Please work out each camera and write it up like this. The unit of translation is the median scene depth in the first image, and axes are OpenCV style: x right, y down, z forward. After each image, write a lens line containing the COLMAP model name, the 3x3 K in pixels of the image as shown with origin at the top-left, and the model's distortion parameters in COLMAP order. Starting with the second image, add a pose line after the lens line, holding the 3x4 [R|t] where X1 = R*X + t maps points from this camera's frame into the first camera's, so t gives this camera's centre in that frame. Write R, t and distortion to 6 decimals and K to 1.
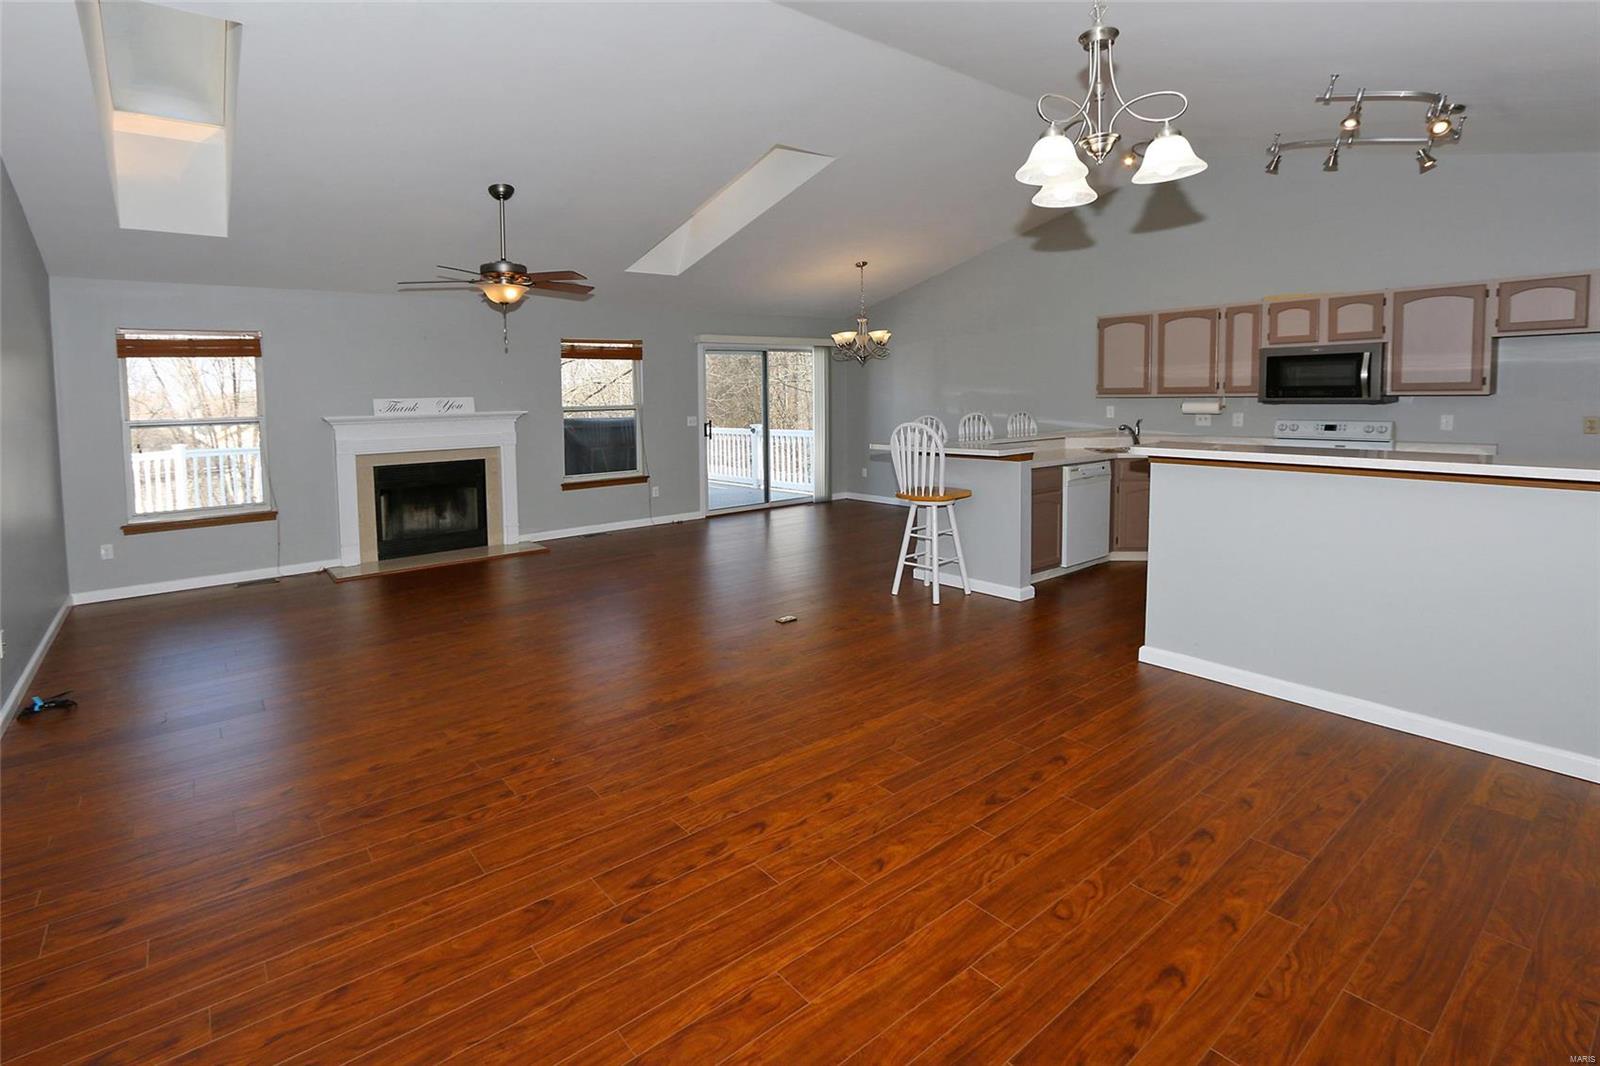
lens RADIAL K [[768.6, 0, 802.6], [0, 768.6, 472.8], [0, 0, 1]] dist [-0.033255, 0.003699]
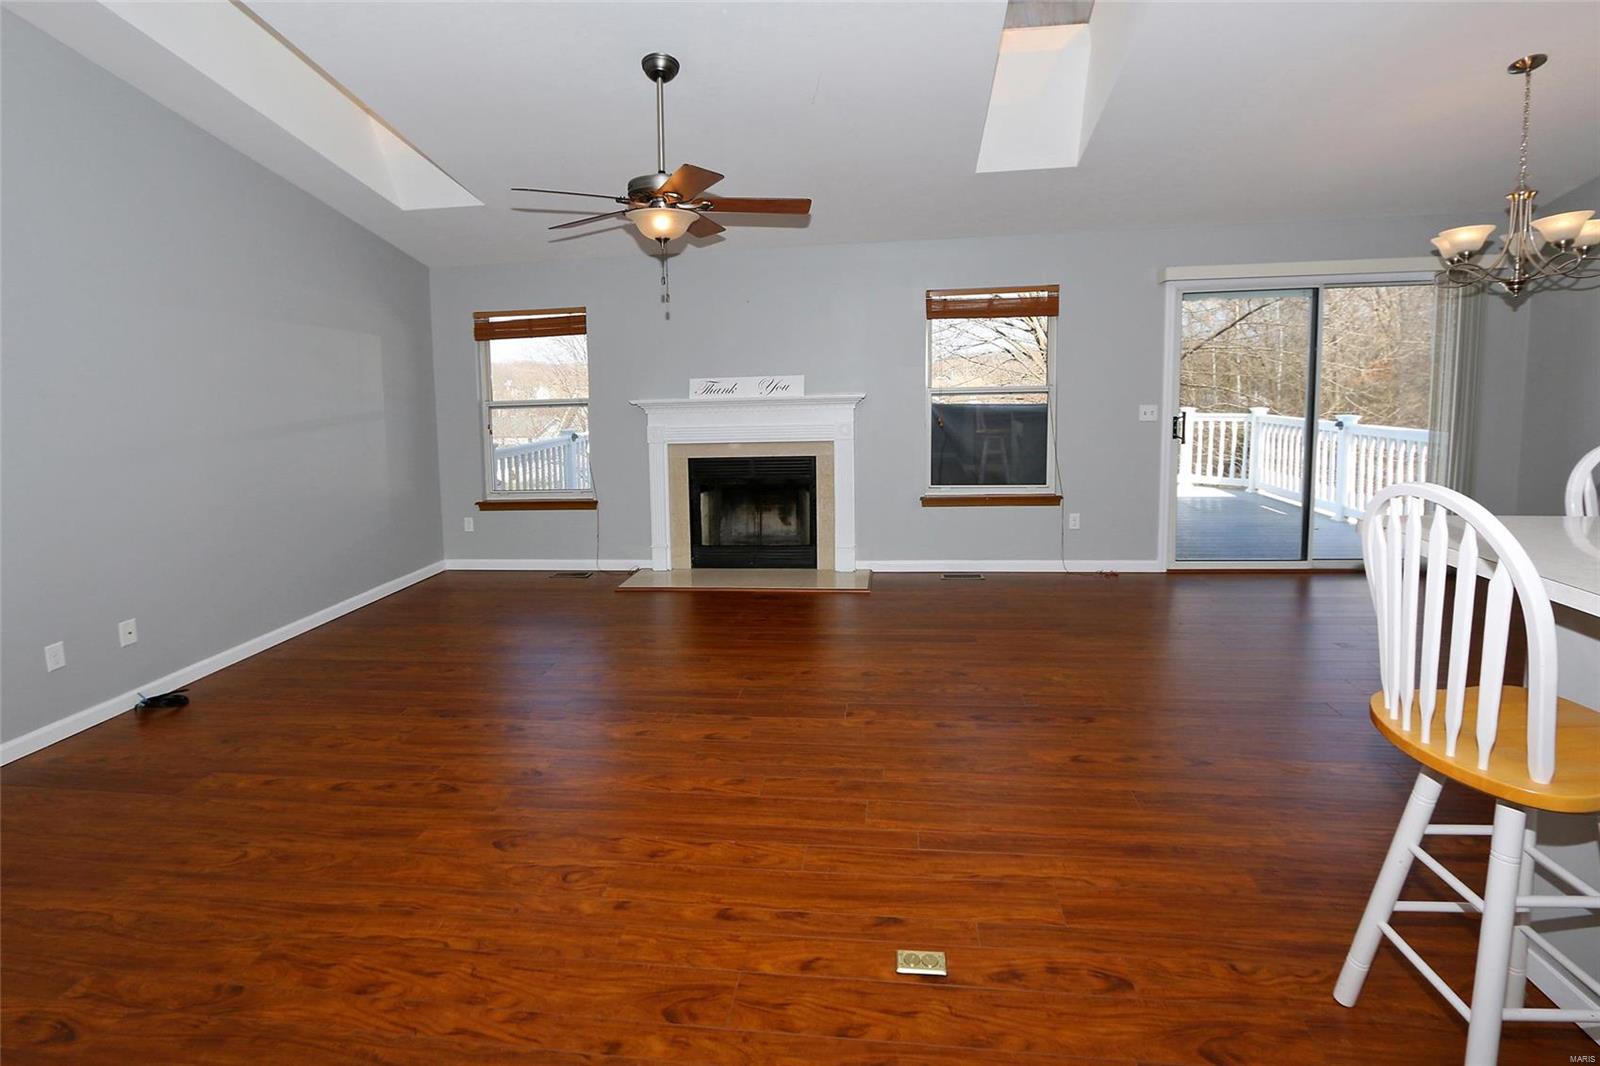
lens RADIAL K [[768.6, 0, 790.3], [0, 768.6, 461.8], [0, 0, 1]] dist [-0.033255, 0.003699]
pose [[0.682317, 0.079214, -0.726752, 0.137963], [-0.059146, 0.996835, 0.053124, -0.057116], [0.728660, 0.006737, 0.684842, 0.498654]]
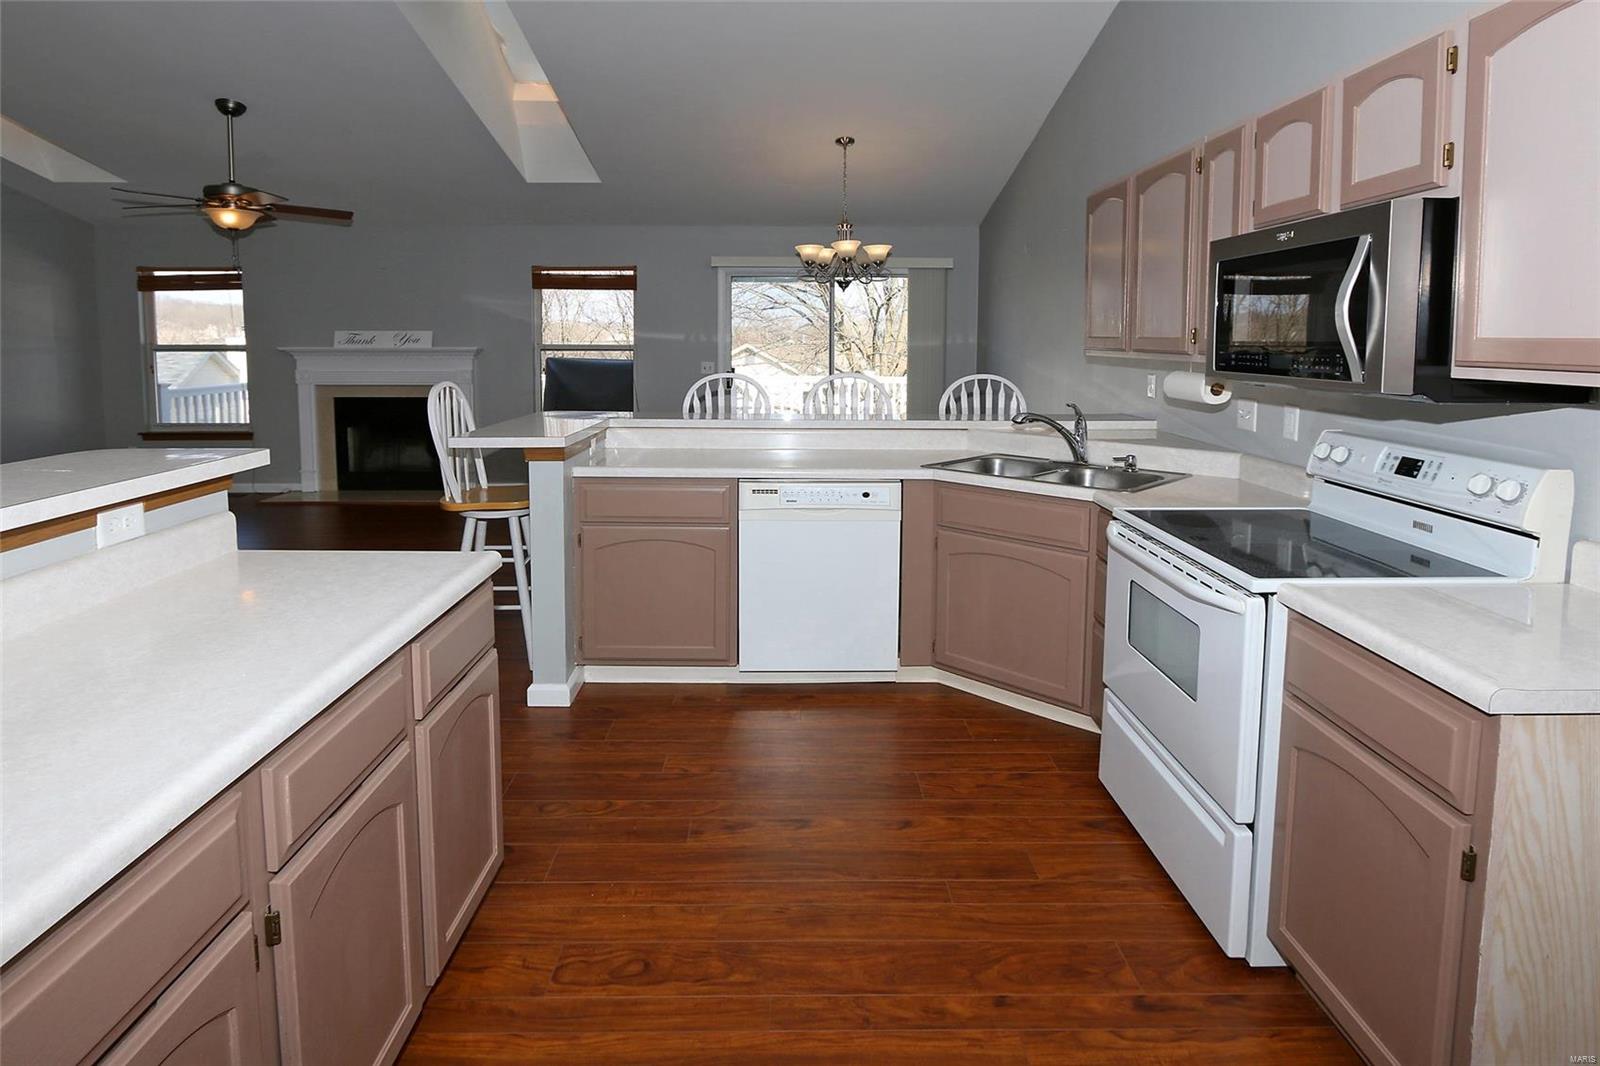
lens RADIAL K [[867.2, 0, 822.5], [0, 867.2, 424.5], [0, 0, 1]] dist [-0.013918, 0.001402]
pose [[0.793922, 0.084158, -0.602167, 0.647560], [-0.080604, 0.996201, 0.032956, -0.062932], [0.602653, 0.022372, 0.797690, 0.479983]]
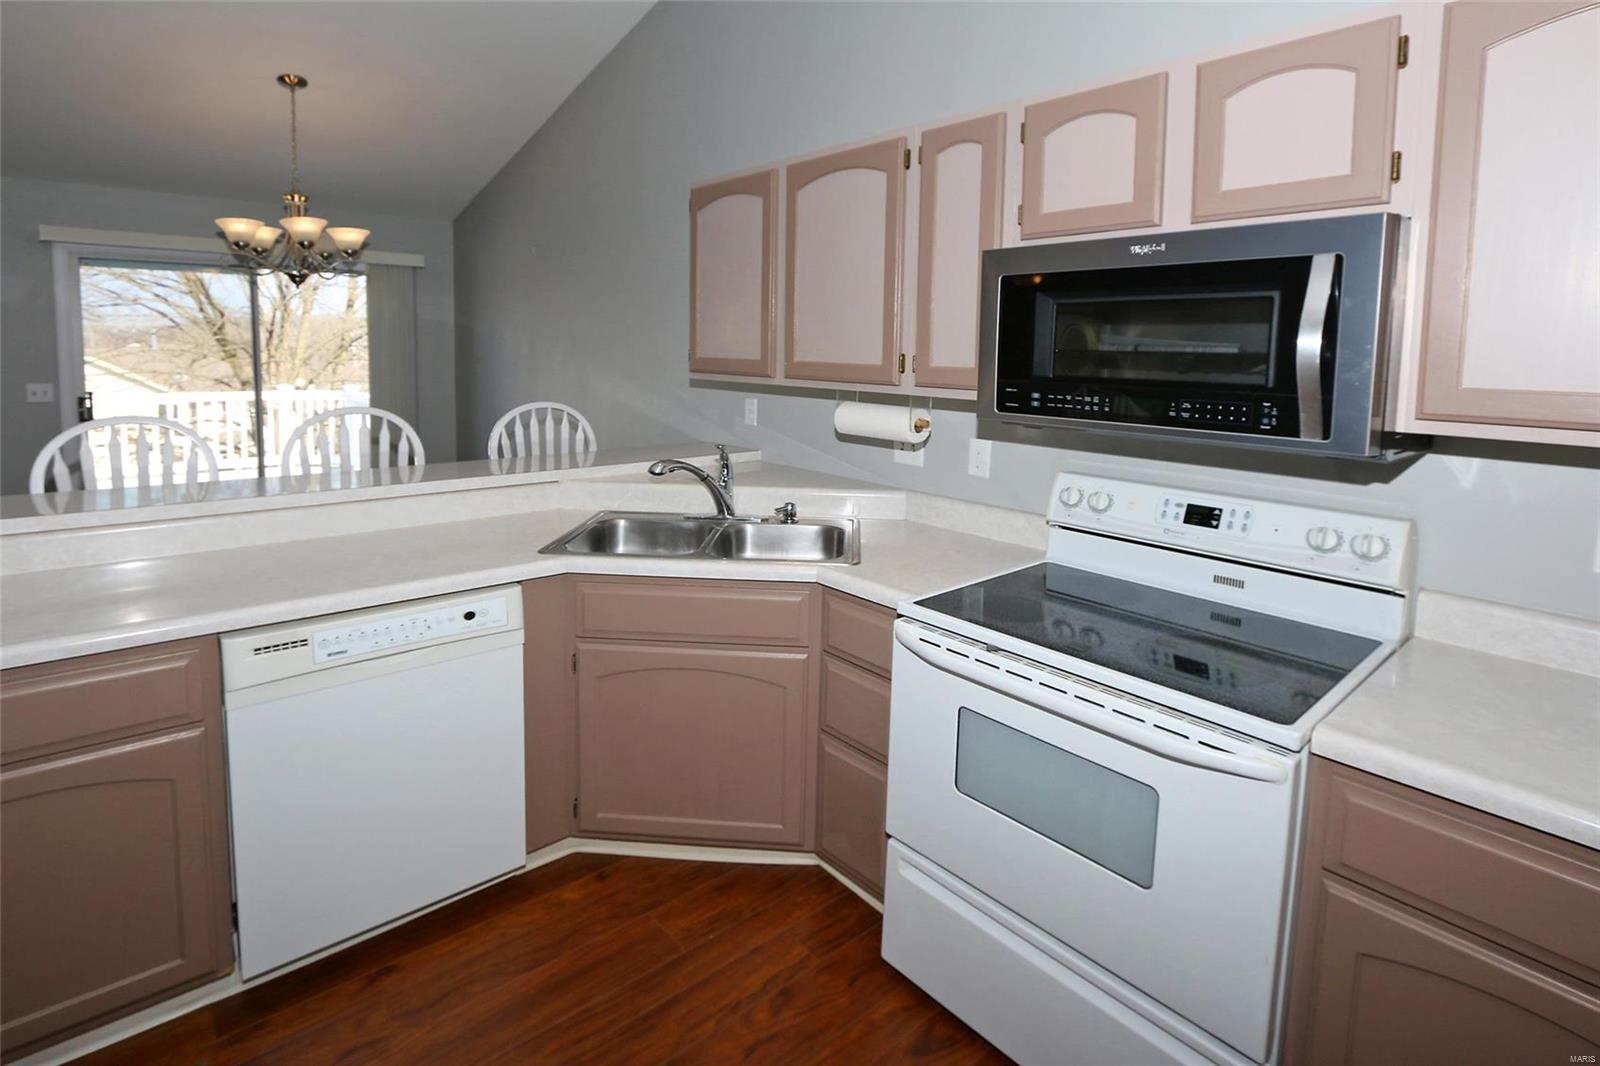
lens RADIAL K [[768.6, 0, 799.4], [0, 768.6, 428.4], [0, 0, 1]] dist [-0.033255, 0.003699]
pose [[0.998797, 0.035368, 0.033959, 0.468969], [-0.035429, 0.999372, 0.001182, -0.080681], [-0.033896, -0.002383, 0.999423, 0.624852]]
